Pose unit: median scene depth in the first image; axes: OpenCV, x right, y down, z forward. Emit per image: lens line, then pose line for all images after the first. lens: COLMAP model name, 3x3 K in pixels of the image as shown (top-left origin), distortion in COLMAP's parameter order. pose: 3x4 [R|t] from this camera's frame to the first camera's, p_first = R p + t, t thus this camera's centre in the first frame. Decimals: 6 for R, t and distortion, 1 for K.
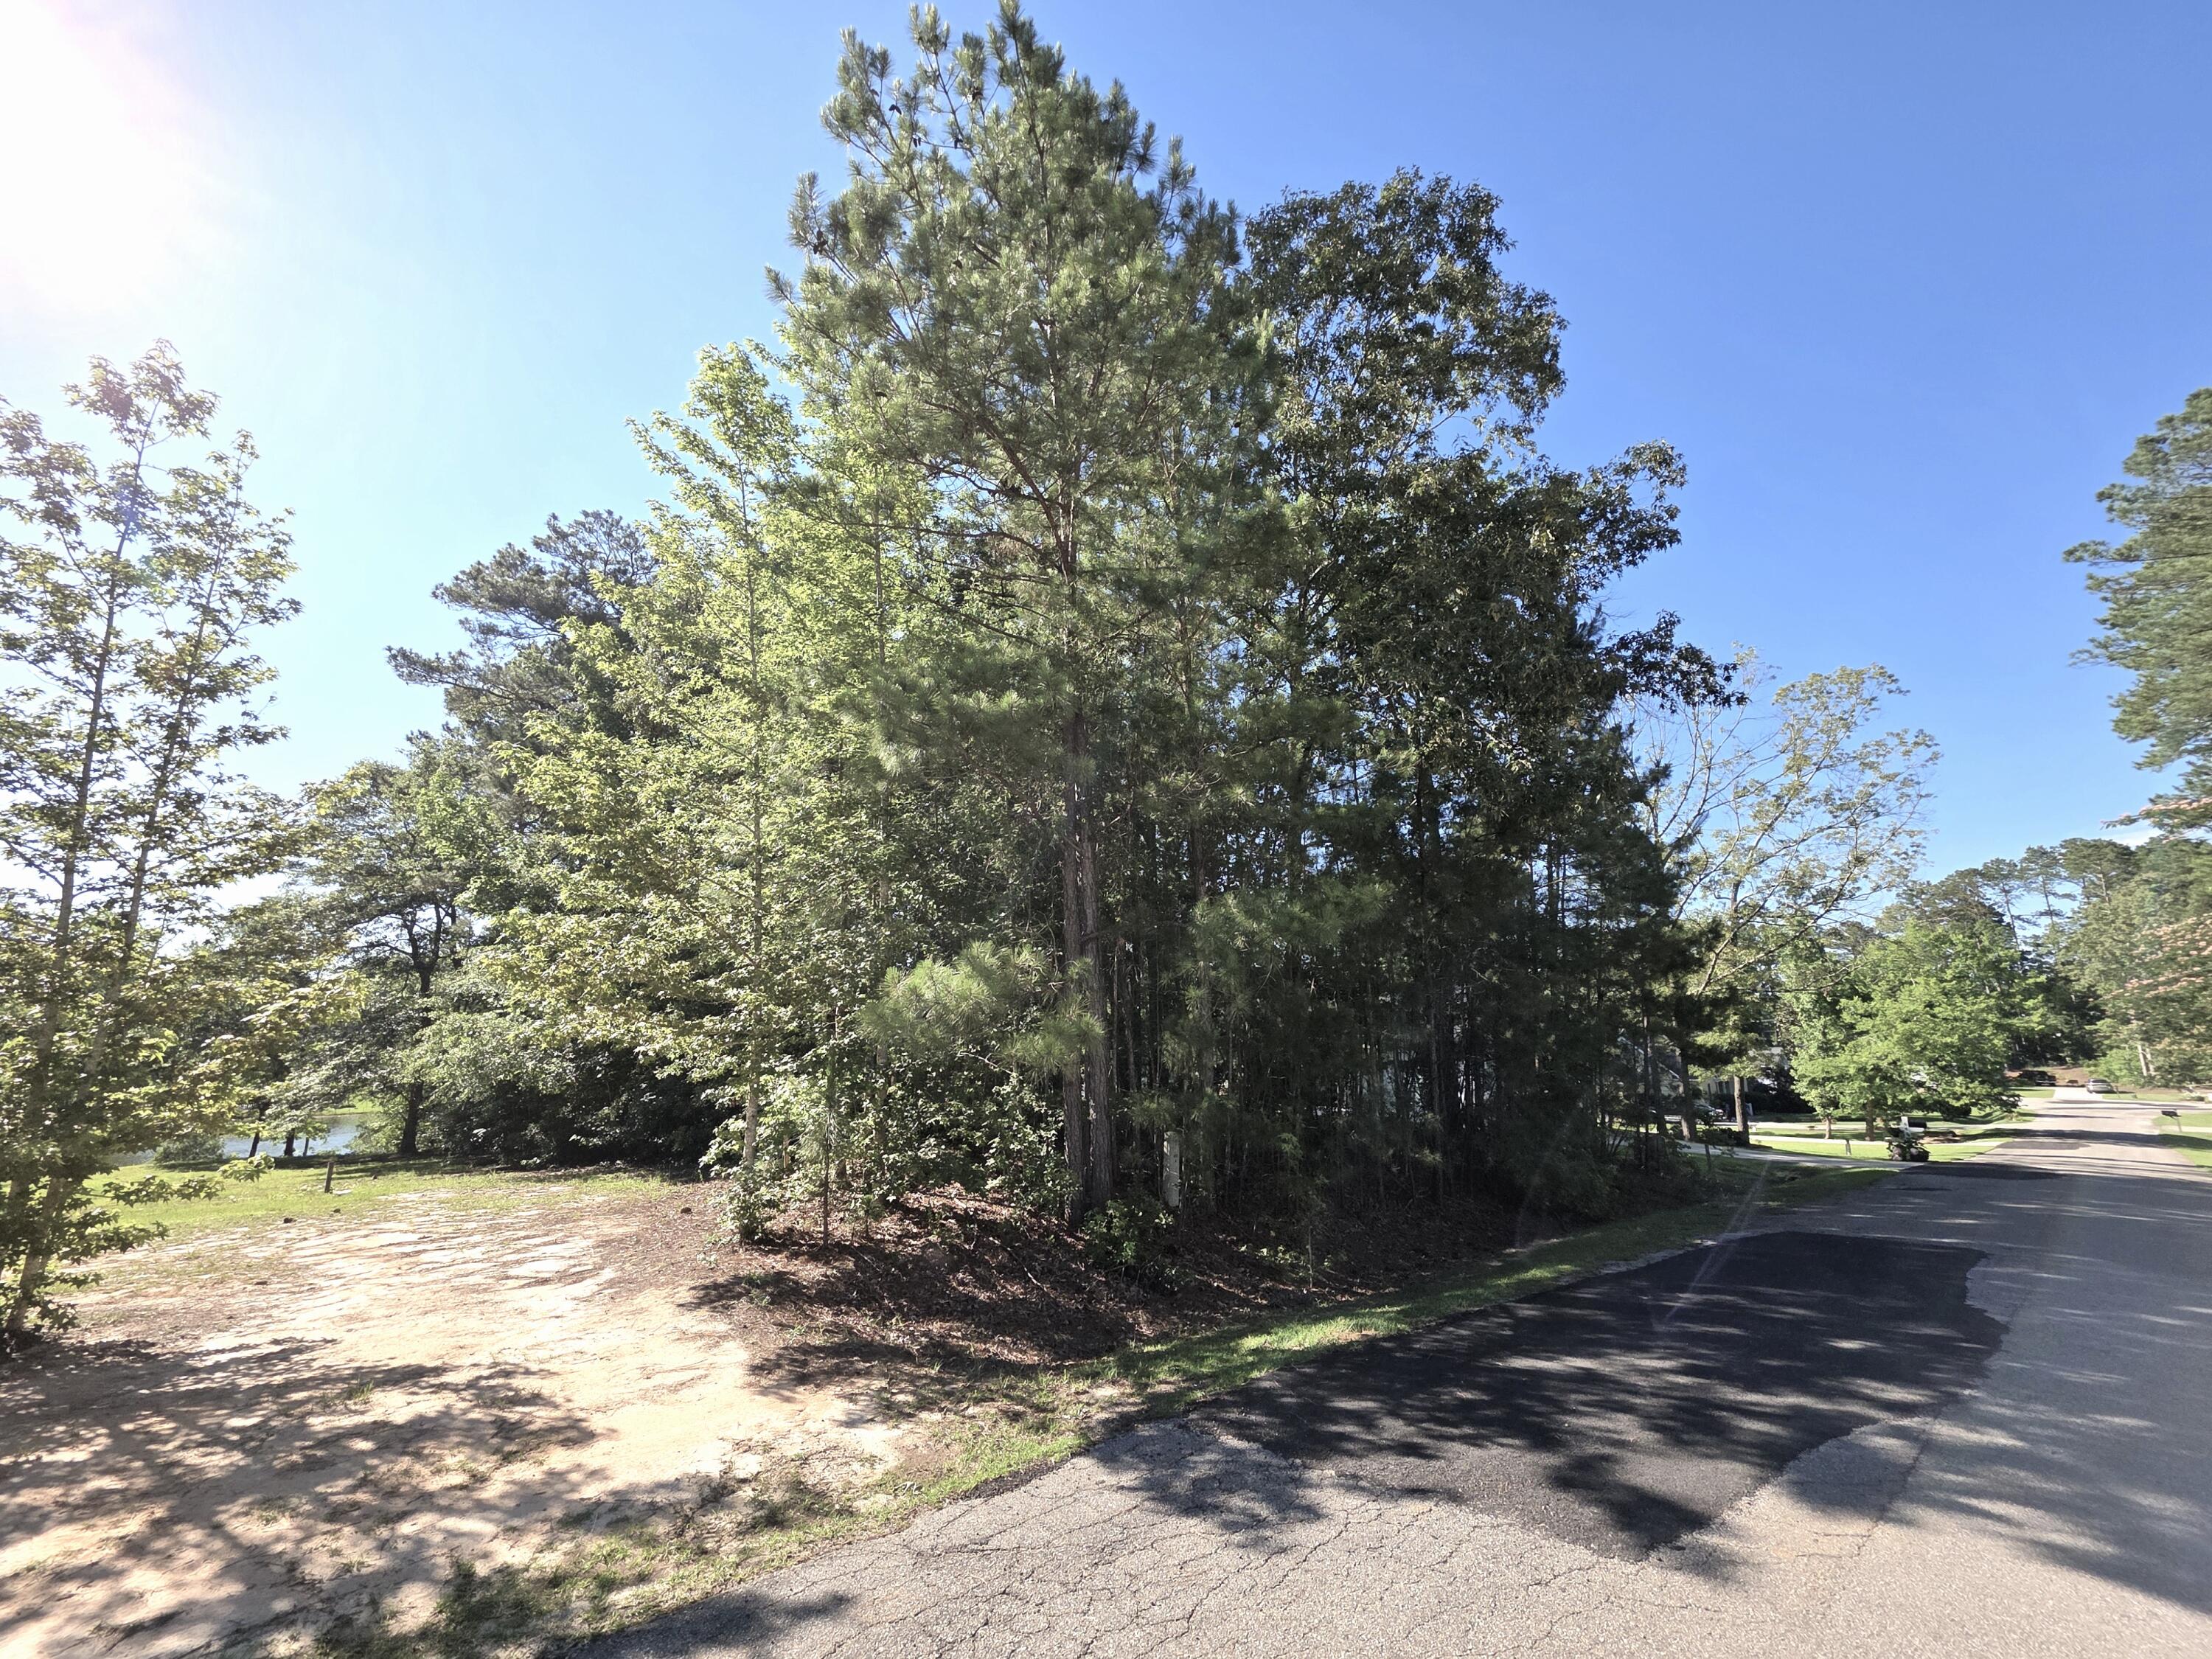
lens RADIAL K [[888.2, 0, 1101.6], [0, 888.2, 829.0], [0, 0, 1]] dist [0.001917, 0.000155]
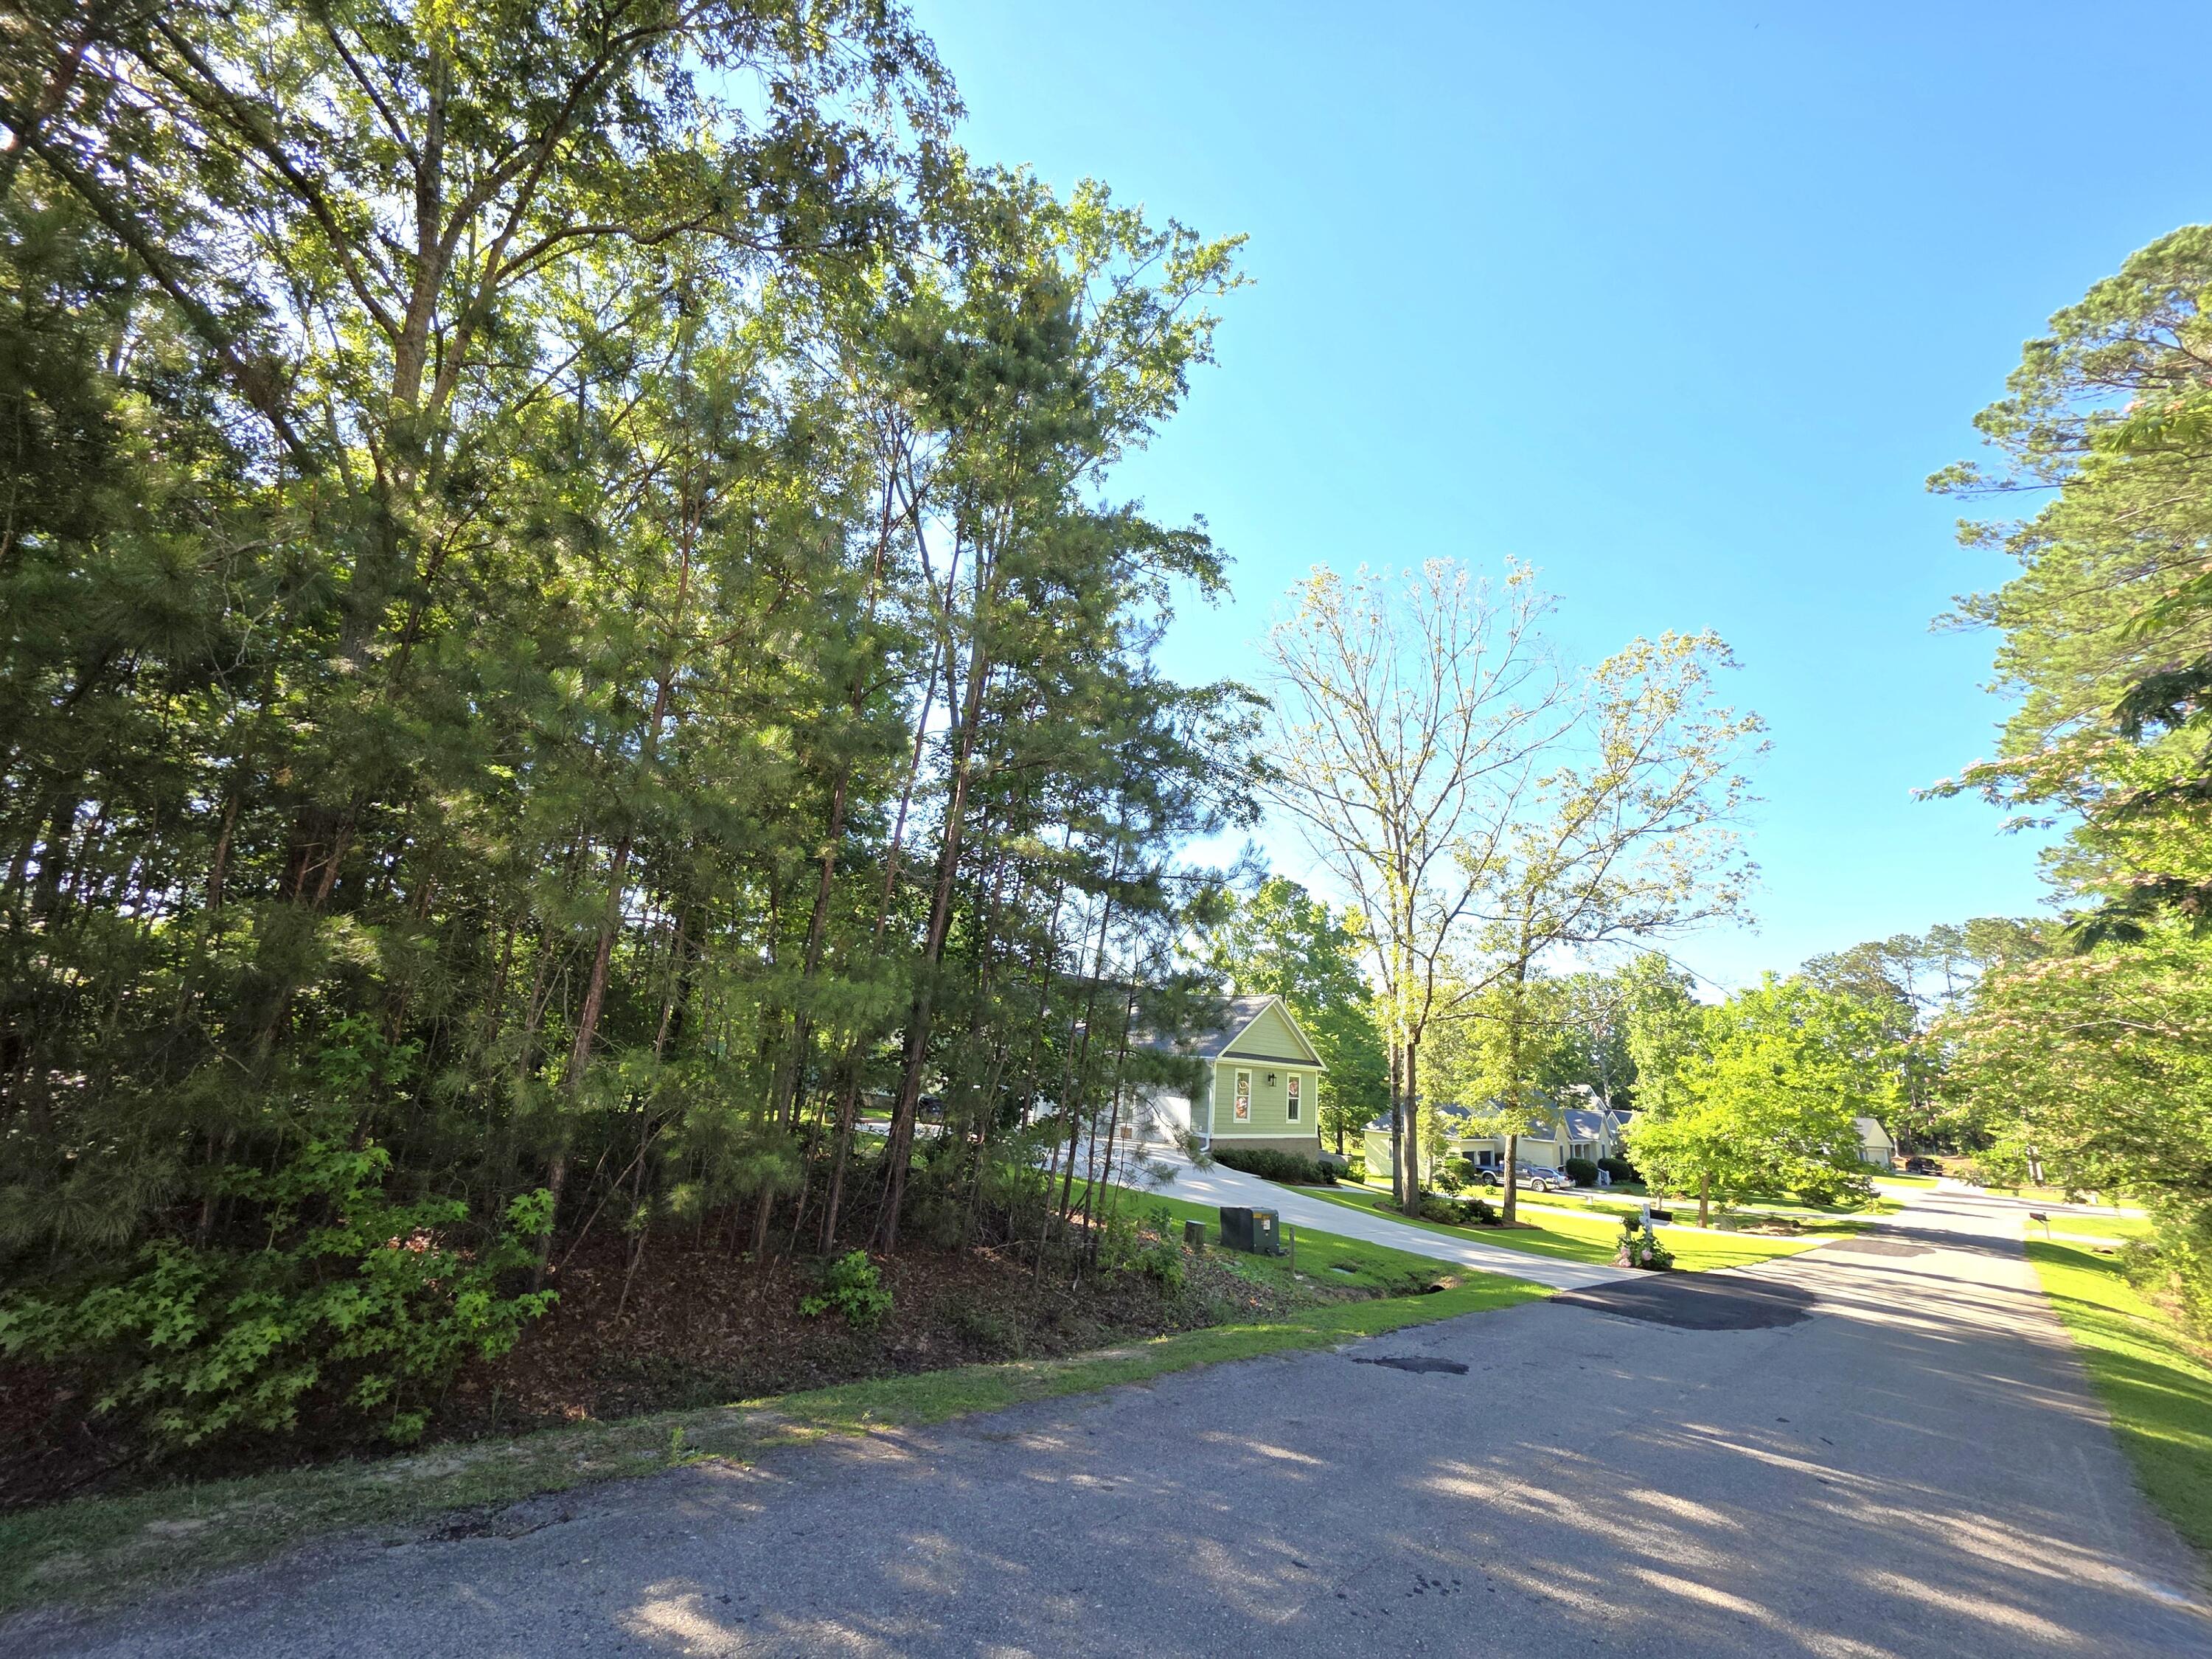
lens RADIAL K [[888.2, 0, 1110.3], [0, 888.2, 831.0], [0, 0, 1]] dist [0.001917, 0.000155]
pose [[0.995185, 0.088954, 0.041147, 0.221531], [-0.088032, 0.995835, -0.023712, 0.042901], [-0.043085, 0.019976, 0.998872, 0.158961]]
